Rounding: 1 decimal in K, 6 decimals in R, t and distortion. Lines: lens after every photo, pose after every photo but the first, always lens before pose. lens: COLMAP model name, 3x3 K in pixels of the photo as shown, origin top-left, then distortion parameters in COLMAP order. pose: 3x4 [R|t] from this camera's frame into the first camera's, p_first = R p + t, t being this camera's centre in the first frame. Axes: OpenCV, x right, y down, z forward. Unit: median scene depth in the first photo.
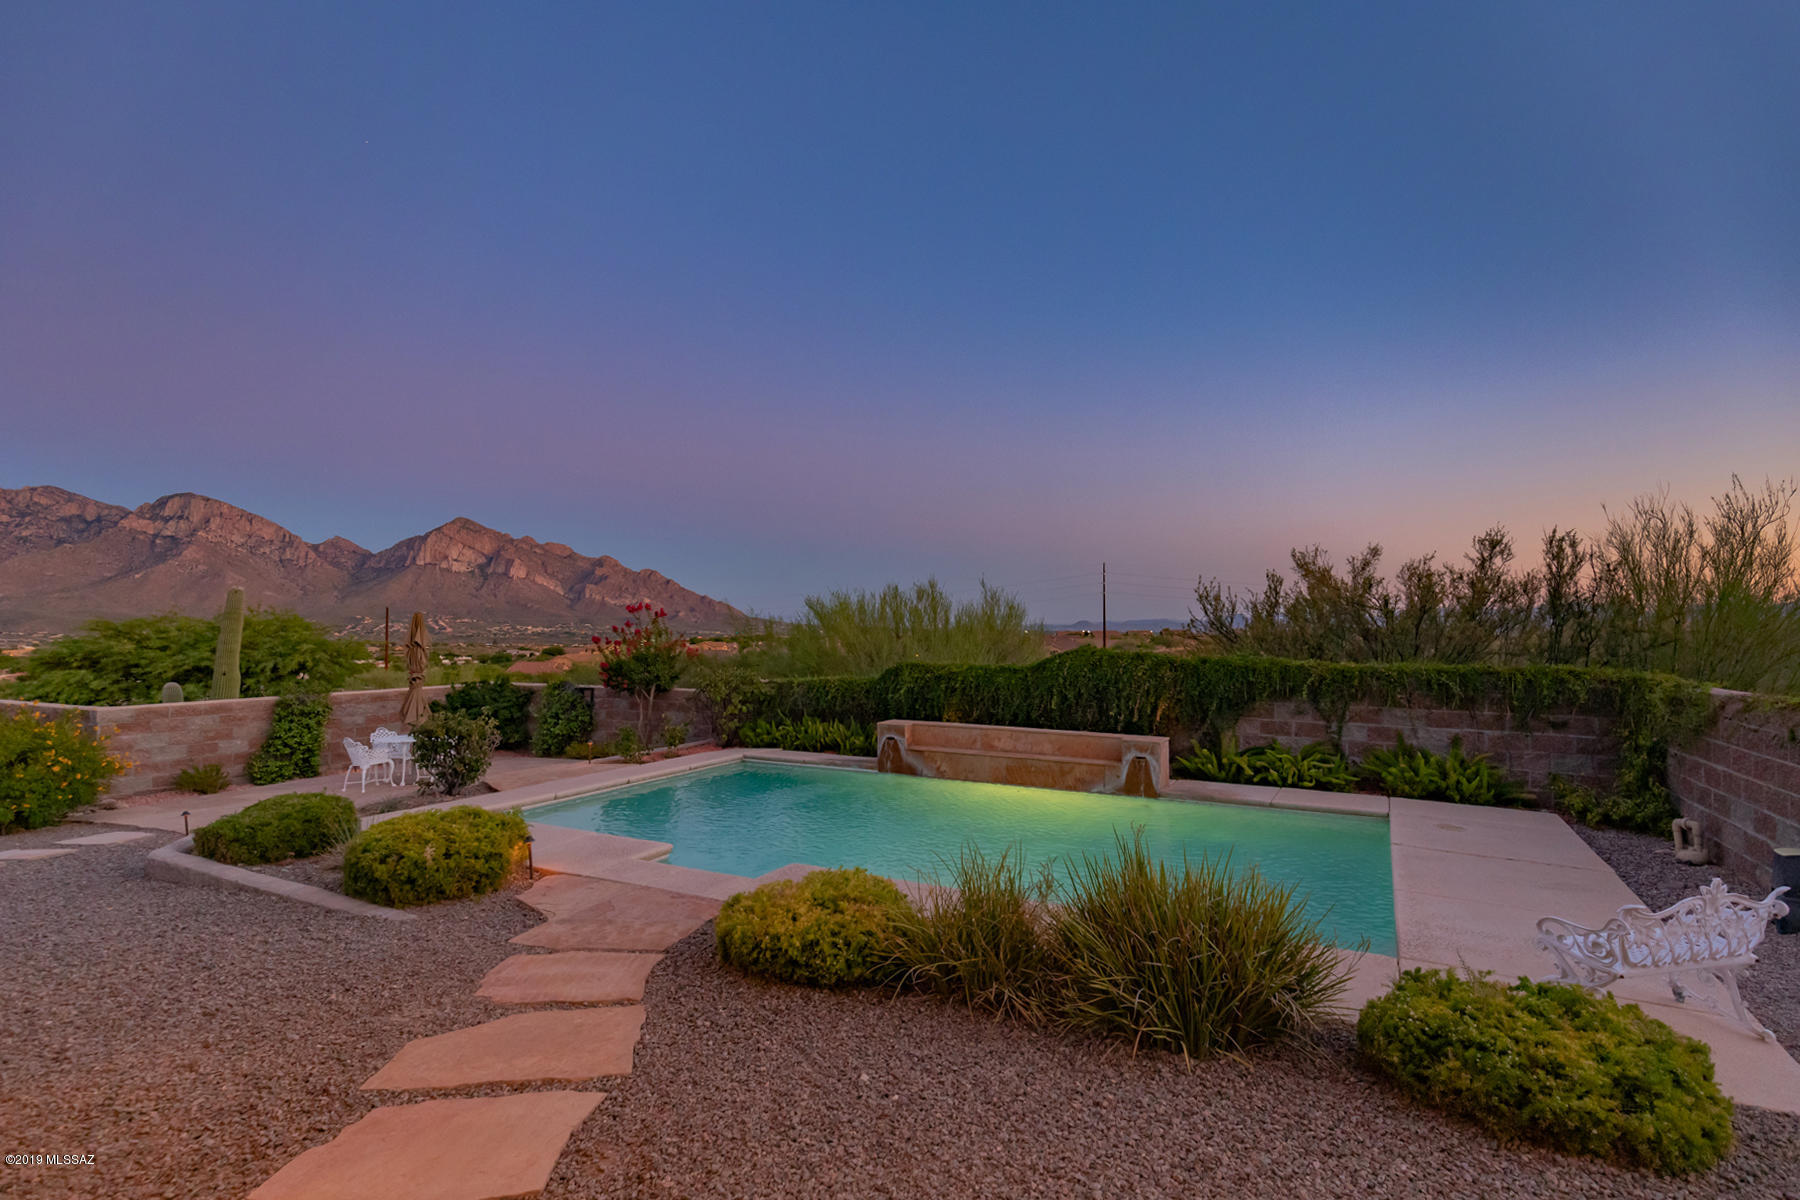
lens RADIAL K [[826.6, 0, 951.7], [0, 826.6, 593.3], [0, 0, 1]] dist [0.009691, -0.002176]
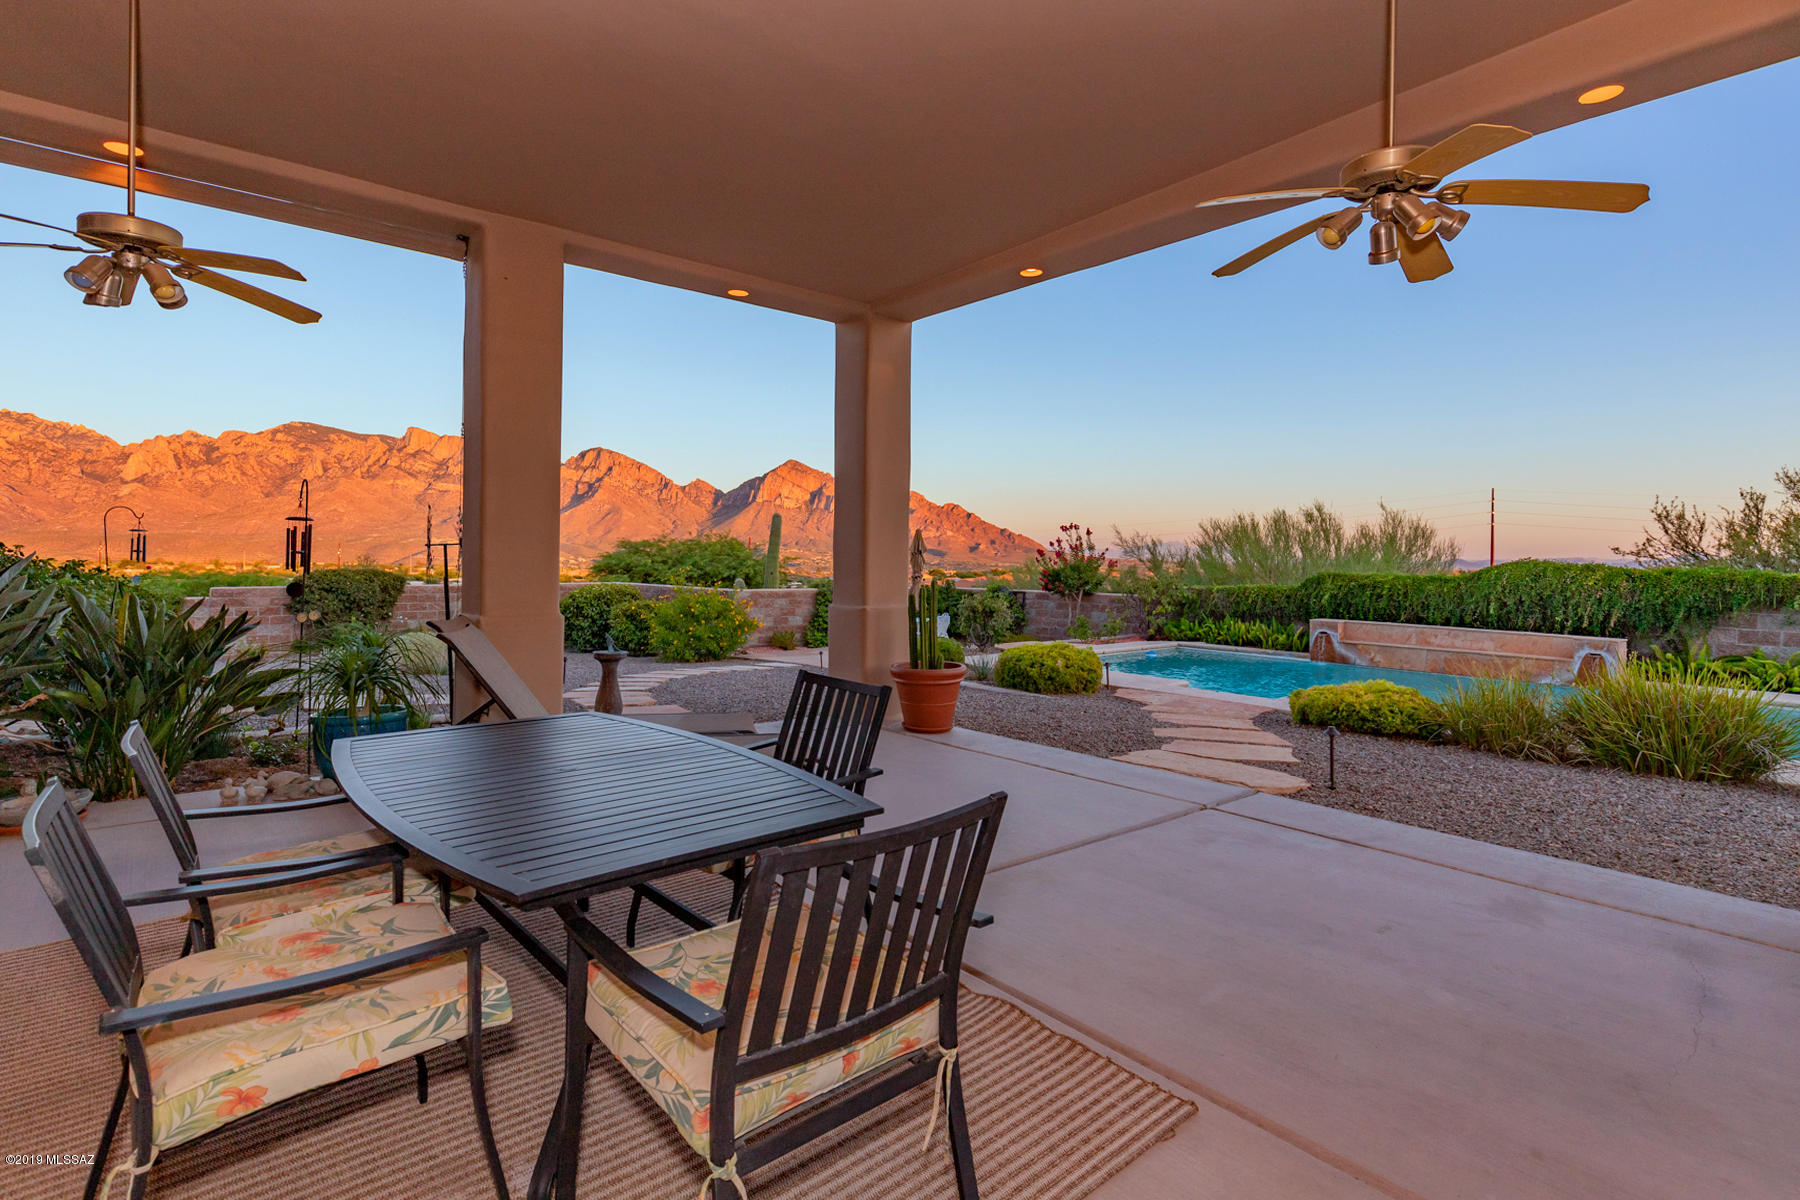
lens RADIAL K [[876.7, 0, 892.2], [0, 876.7, 550.3], [0, 0, 1]] dist [-0.000930, -0.000691]
pose [[0.917817, 0.010027, -0.396877, -0.140704], [-0.000292, 0.999698, 0.024582, 0.030082], [0.397003, -0.022446, 0.917543, -0.358440]]
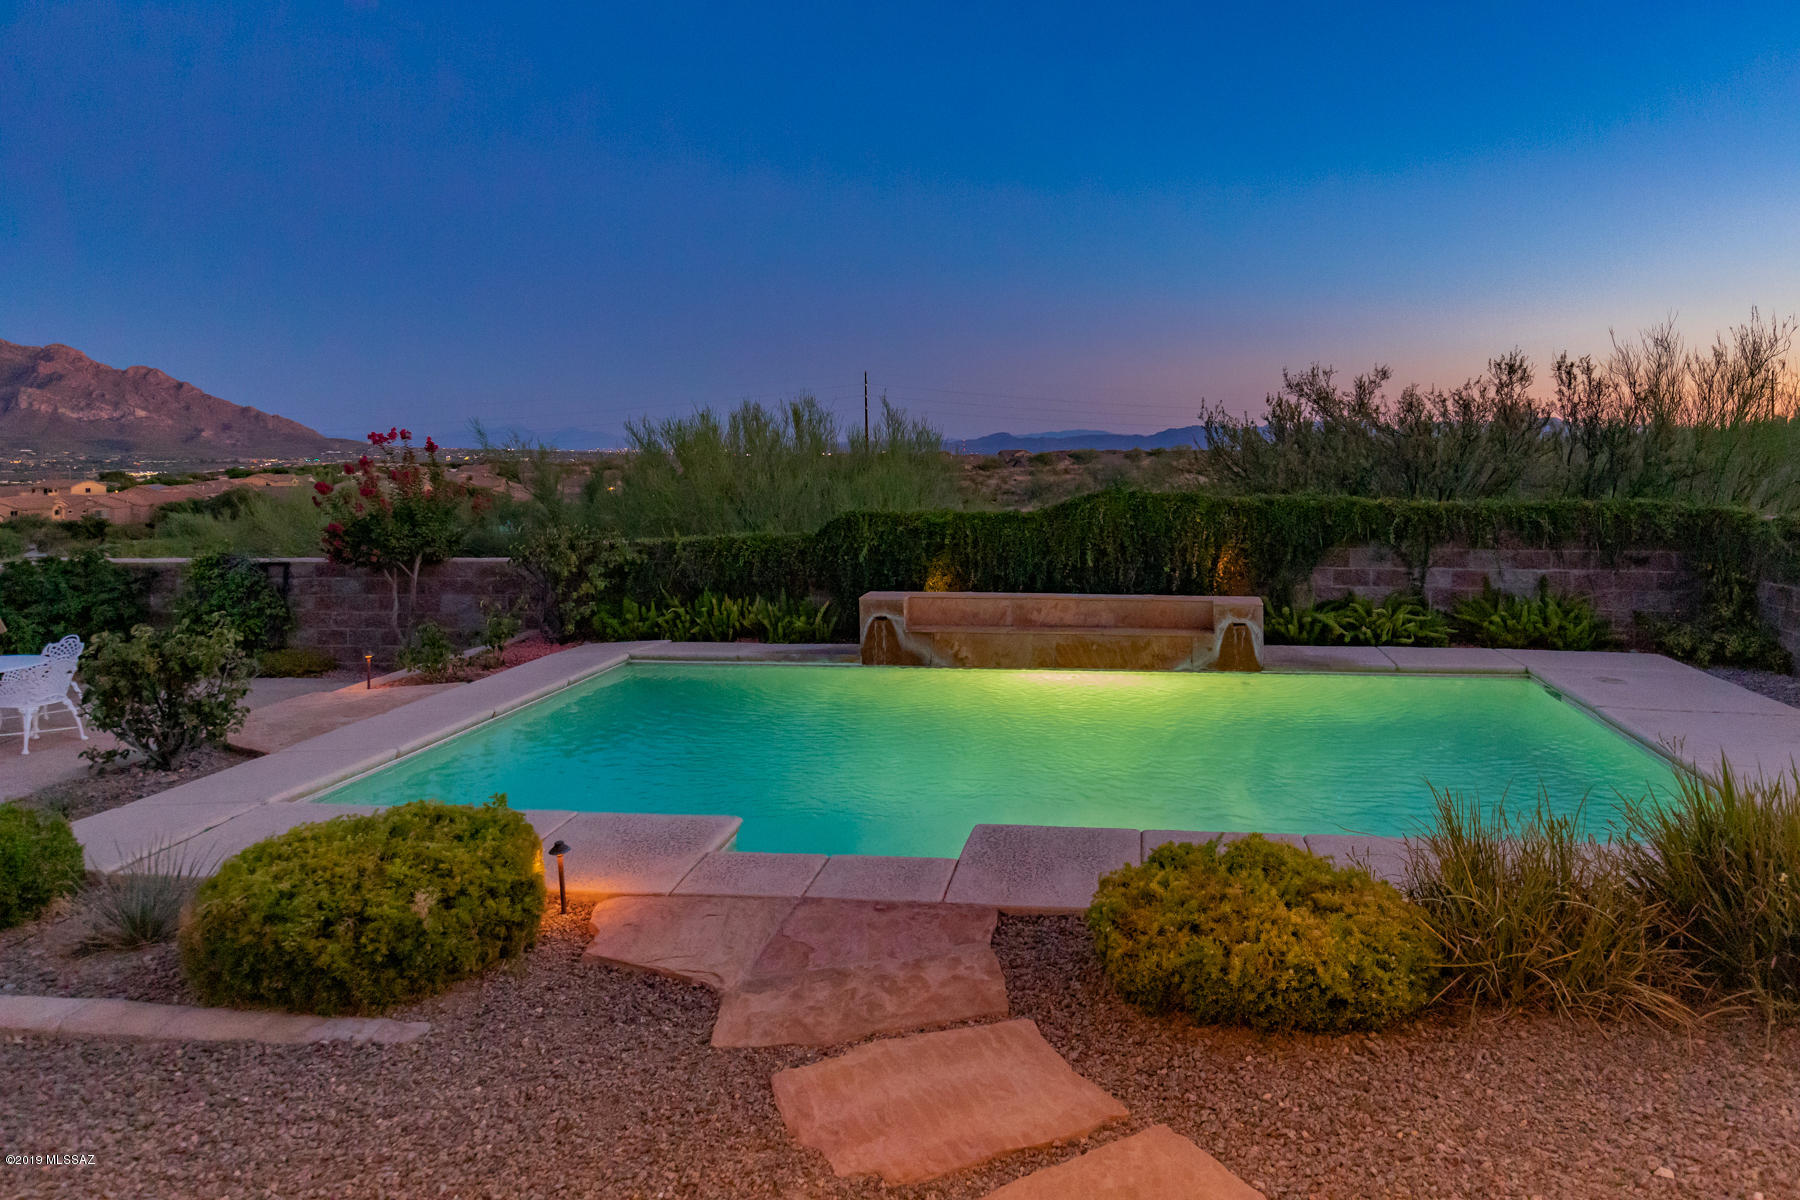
lens RADIAL K [[1024.5, 0, 1017.6], [0, 1024.5, 464.7], [0, 0, 1]] dist [-0.001079, 0.000652]
pose [[0.934888, -0.010295, 0.354793, -0.272755], [-0.008666, 0.998619, 0.051810, -0.001823], [-0.354836, -0.051512, 0.933508, 0.146162]]
